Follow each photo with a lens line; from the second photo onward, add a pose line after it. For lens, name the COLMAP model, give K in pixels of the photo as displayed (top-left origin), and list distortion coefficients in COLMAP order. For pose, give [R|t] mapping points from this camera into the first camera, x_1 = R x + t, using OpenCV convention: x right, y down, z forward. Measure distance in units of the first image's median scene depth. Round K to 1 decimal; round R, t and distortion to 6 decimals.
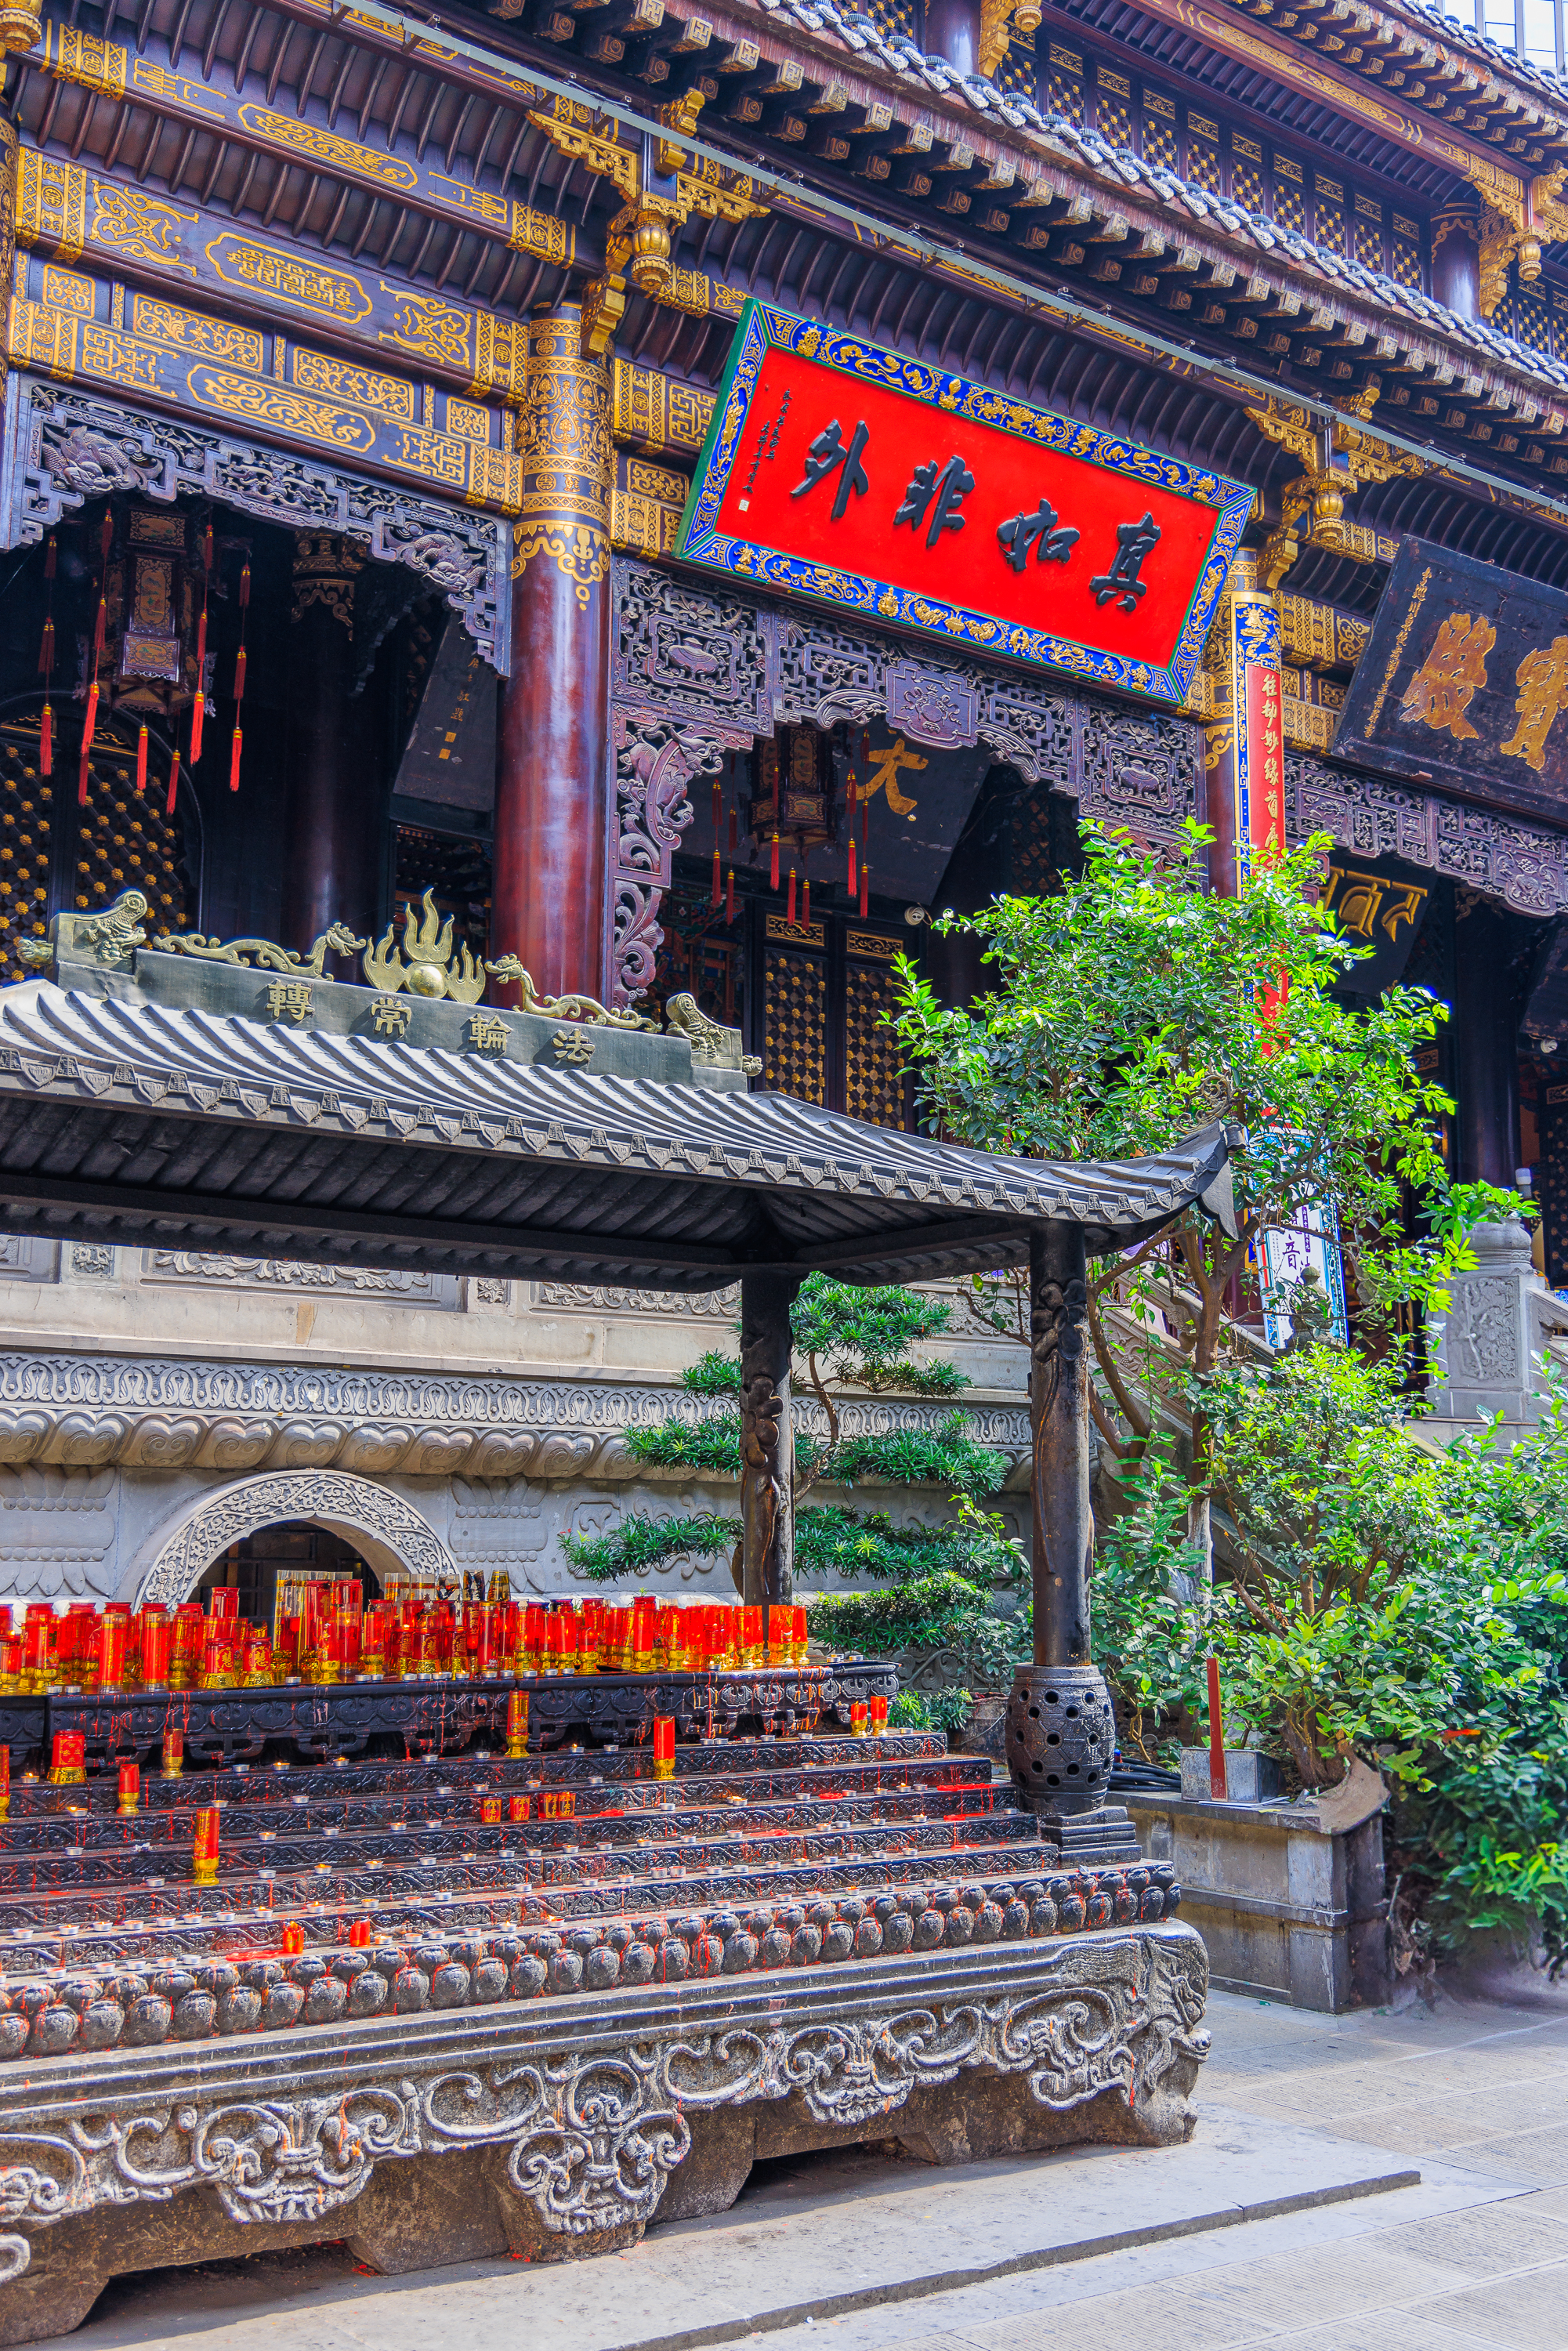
lens RADIAL K [[2396.9, 0, 674.9], [0, 2396.9, 1191.8], [0, 0, 1]] dist [0.001615, -0.001843]
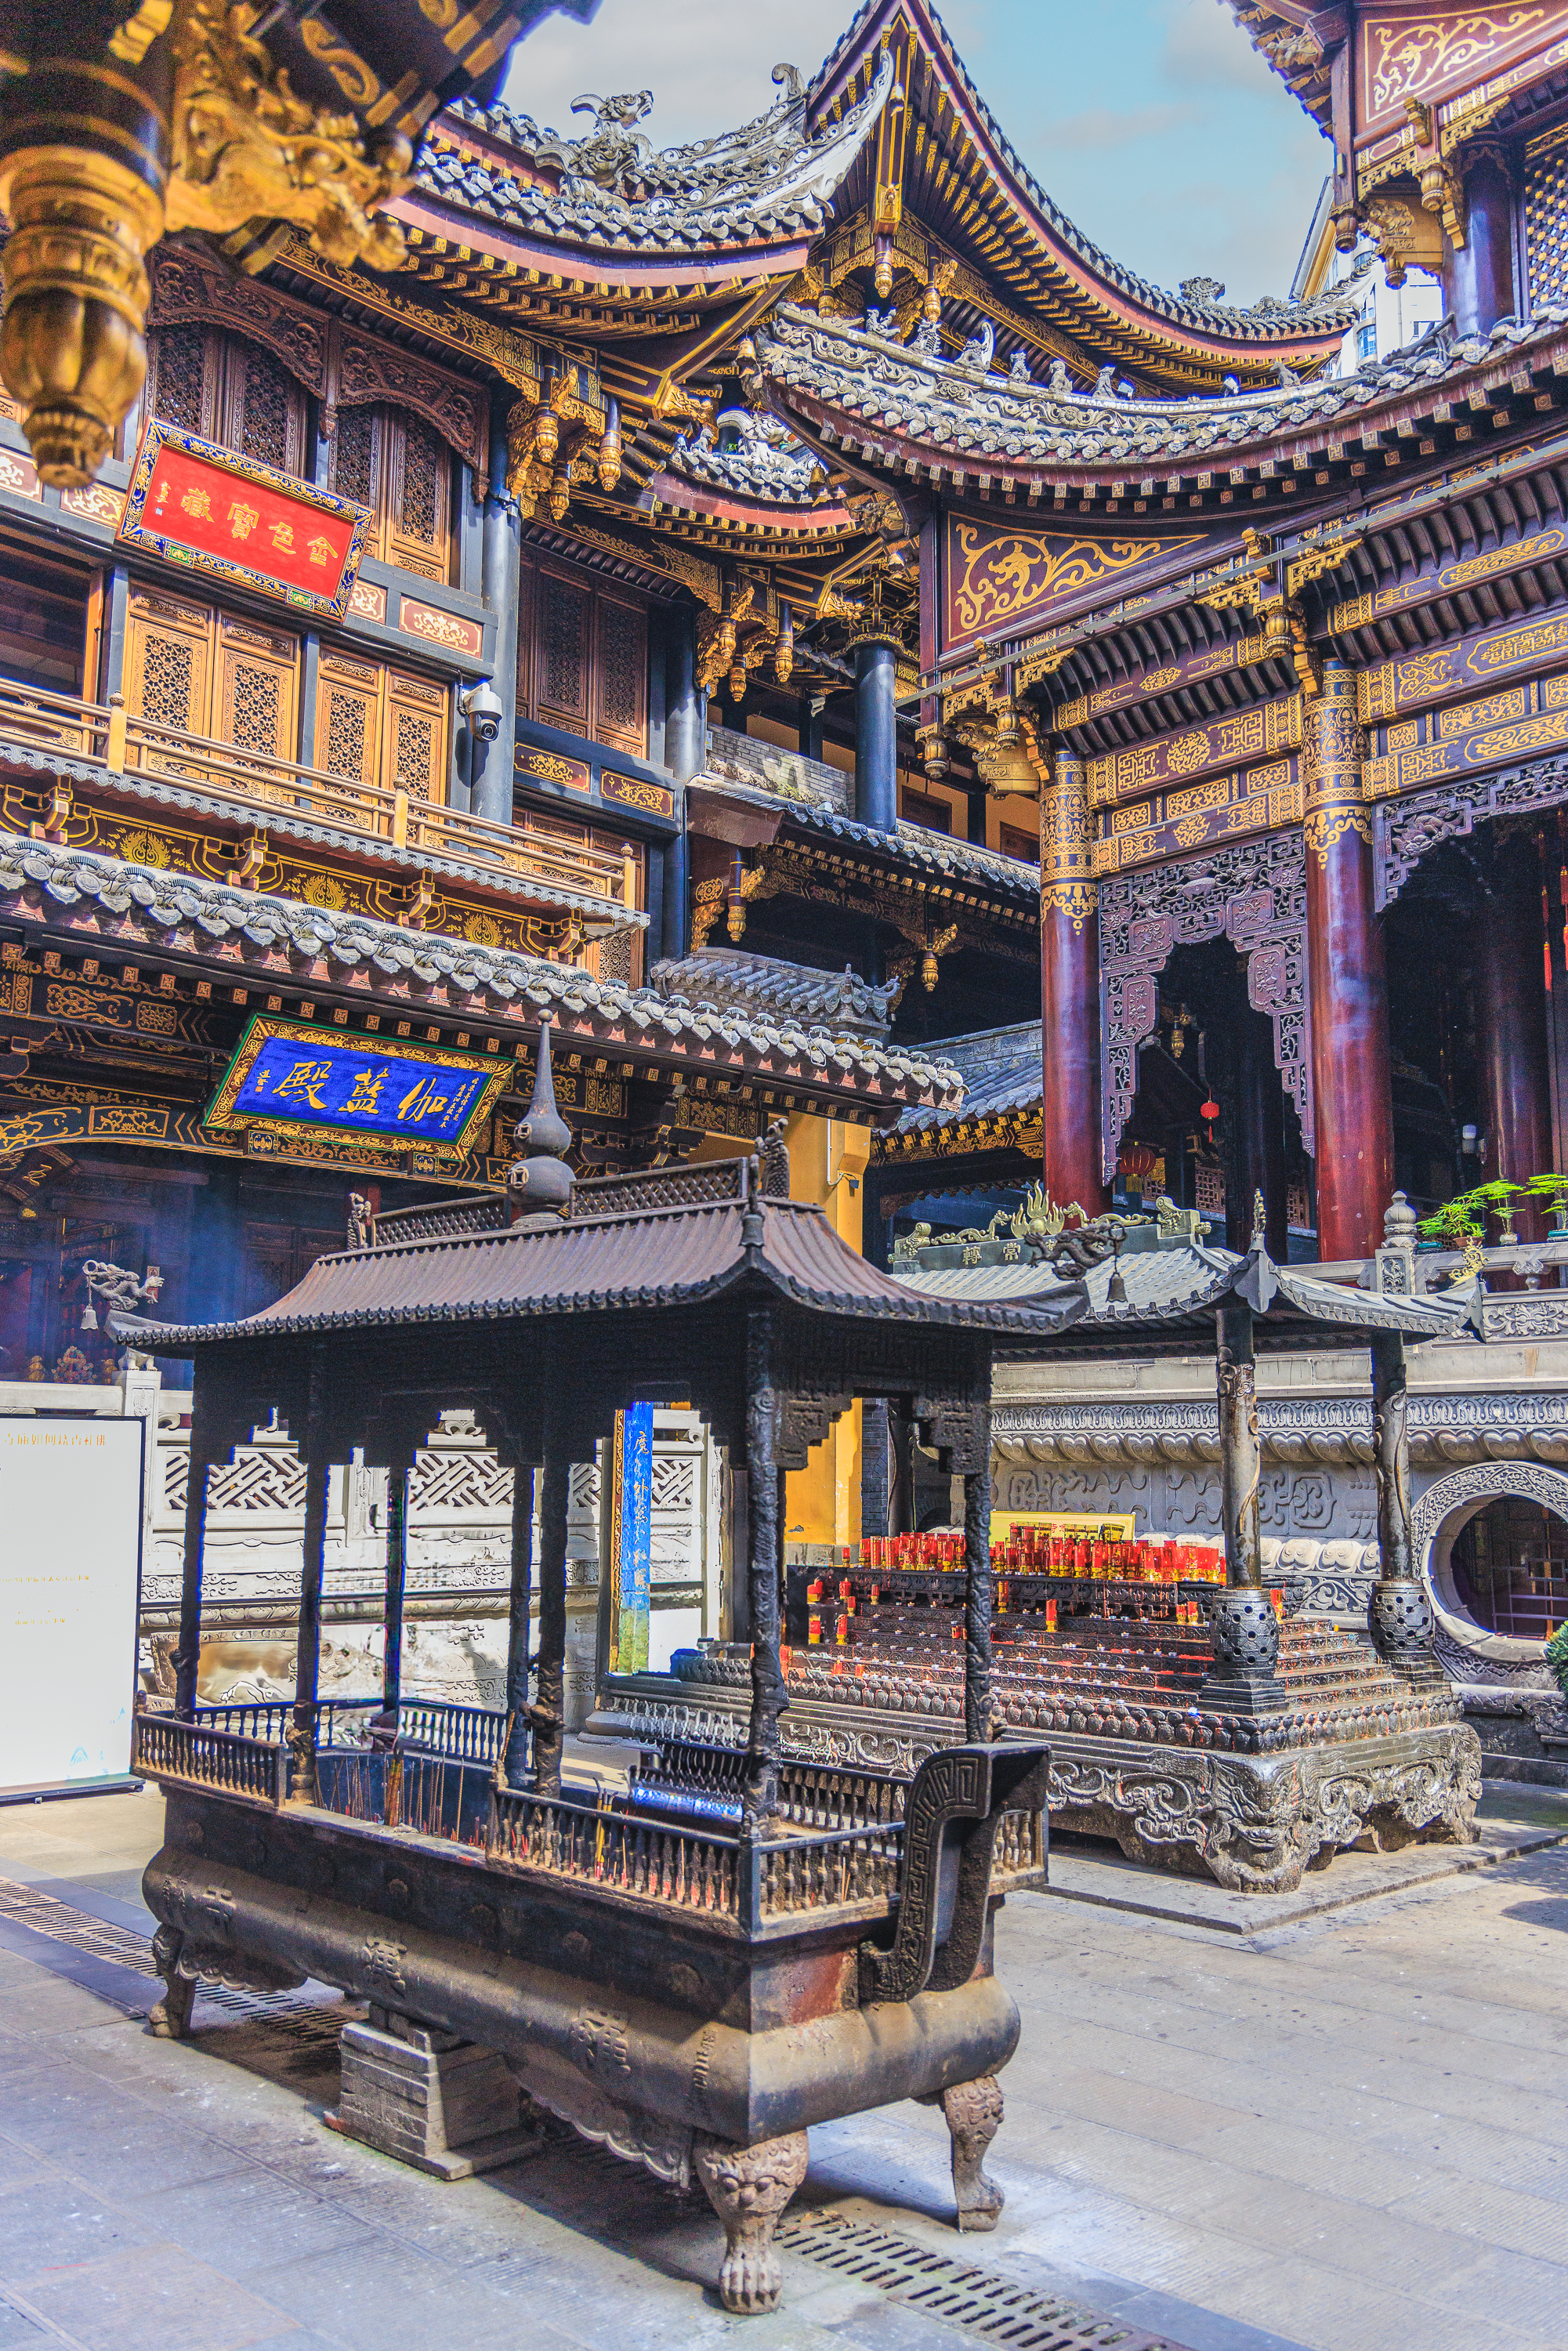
lens RADIAL K [[1967.0, 0, 784.0], [0, 1967.0, 1175.5], [0, 0, 1]] dist [0.017843, 0.001396]
pose [[0.126596, -0.158148, -0.979266, 1.076405], [0.139954, 0.980182, -0.140204, 0.051164], [0.982032, -0.119303, 0.146220, 0.401636]]
